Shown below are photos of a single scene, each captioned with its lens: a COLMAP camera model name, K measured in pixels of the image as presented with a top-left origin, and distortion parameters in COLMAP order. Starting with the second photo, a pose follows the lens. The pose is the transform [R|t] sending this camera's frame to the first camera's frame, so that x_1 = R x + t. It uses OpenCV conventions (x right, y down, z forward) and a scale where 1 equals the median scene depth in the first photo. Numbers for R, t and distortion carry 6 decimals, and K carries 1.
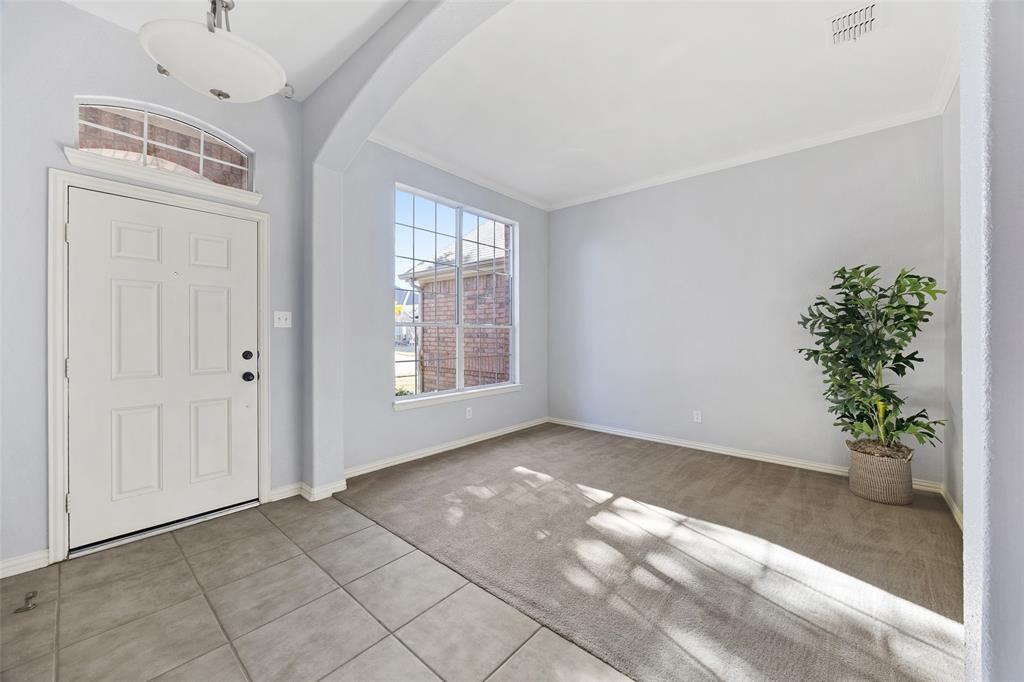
lens RADIAL K [[392.2, 0, 520.0], [0, 392.2, 338.9], [0, 0, 1]] dist [0.003668, -0.000804]
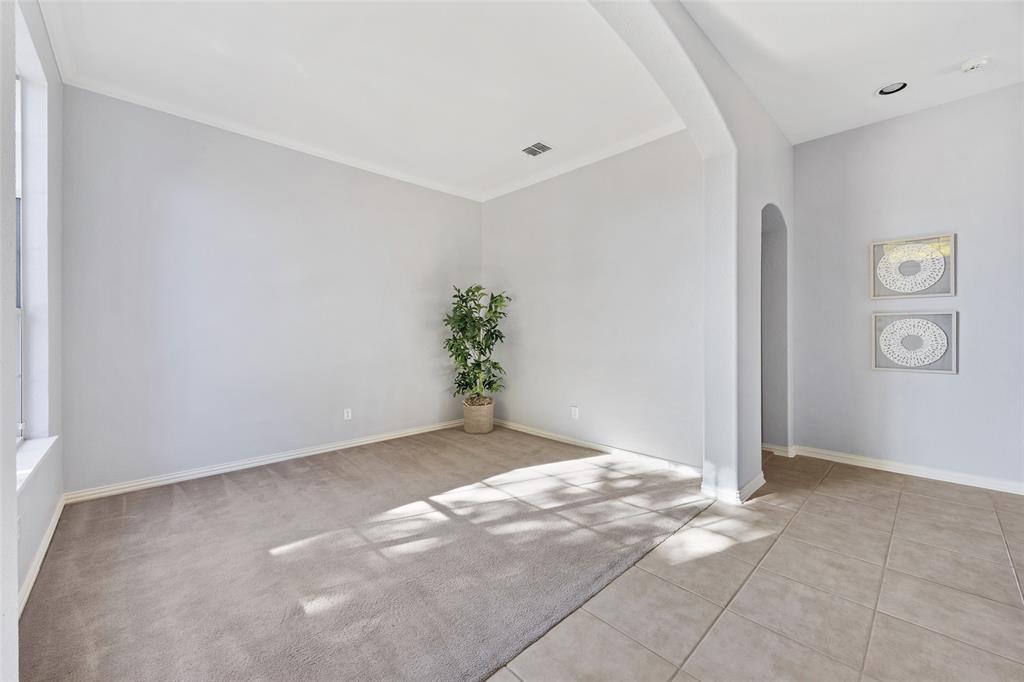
lens RADIAL K [[392.2, 0, 518.7], [0, 392.2, 335.0], [0, 0, 1]] dist [0.003668, -0.000804]
pose [[0.104455, -0.011010, 0.994469, -0.680404], [0.008676, 0.999911, 0.010159, -0.004866], [-0.994492, 0.007567, 0.104541, 0.696476]]
